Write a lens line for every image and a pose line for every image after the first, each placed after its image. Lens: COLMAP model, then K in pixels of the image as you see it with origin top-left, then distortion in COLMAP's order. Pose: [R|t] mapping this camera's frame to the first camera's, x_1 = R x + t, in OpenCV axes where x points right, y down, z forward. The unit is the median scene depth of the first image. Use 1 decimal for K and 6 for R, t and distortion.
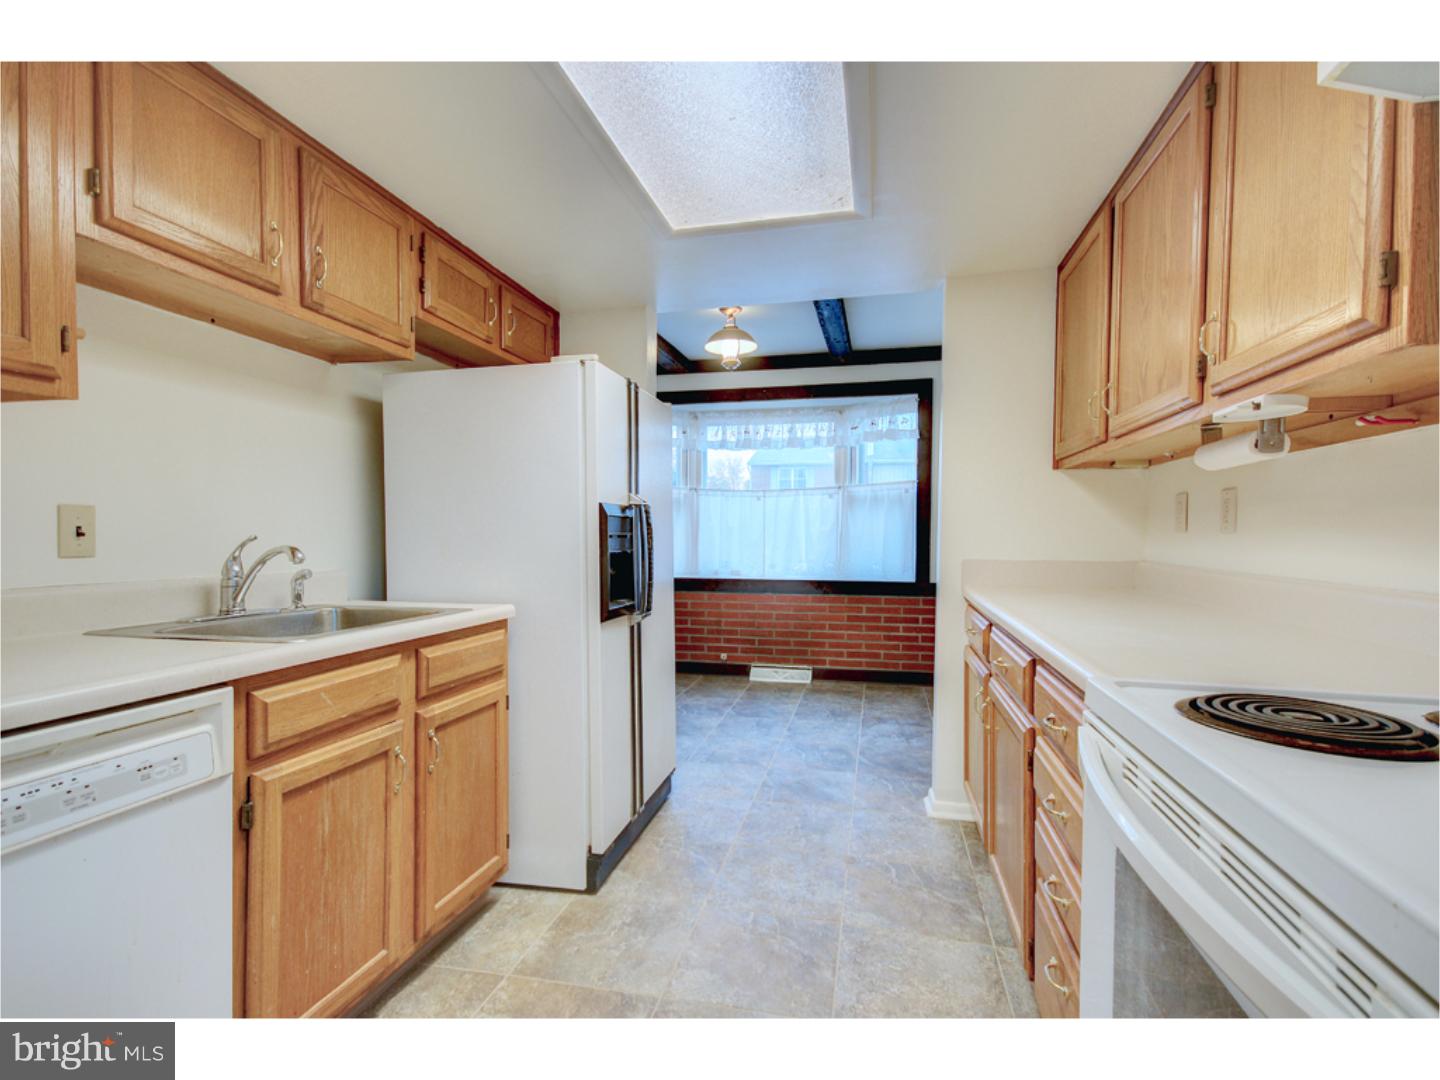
lens RADIAL K [[681.5, 0, 718.8], [0, 681.5, 546.2], [0, 0, 1]] dist [-0.001099, 0.000210]
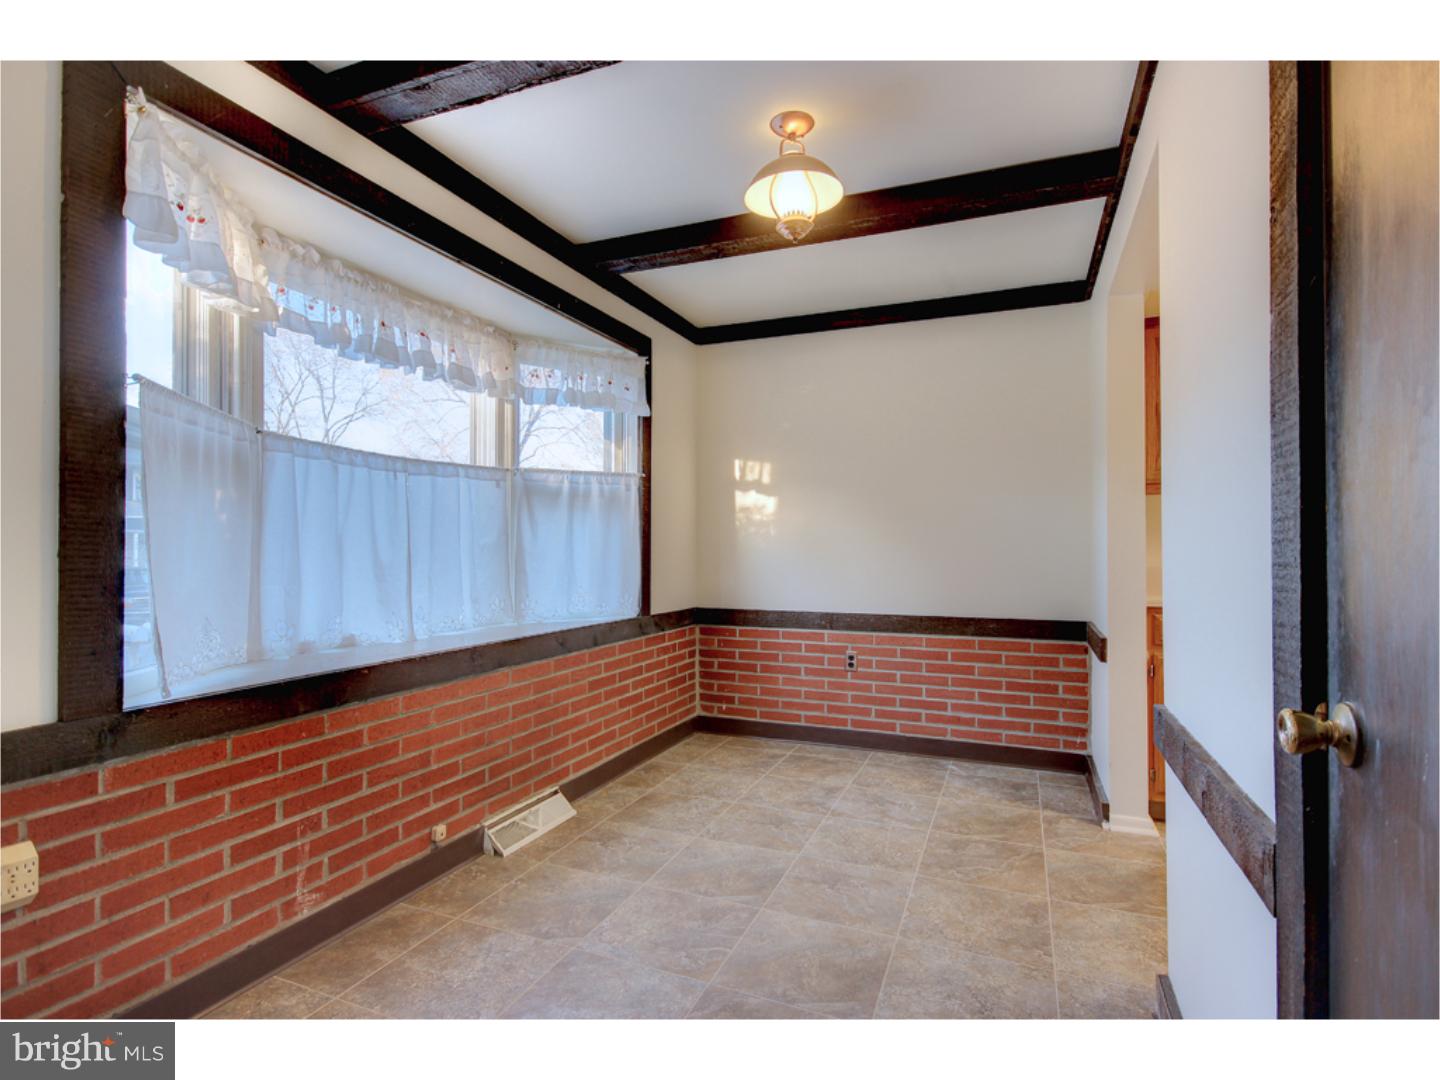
lens RADIAL K [[735.7, 0, 717.5], [0, 735.7, 536.0], [0, 0, 1]] dist [0.004792, 0.000200]
pose [[0.155312, 0.012132, 0.987791, -0.449011], [0.020682, 0.999665, -0.015530, -0.017572], [-0.987649, 0.022842, 0.155009, 0.774046]]
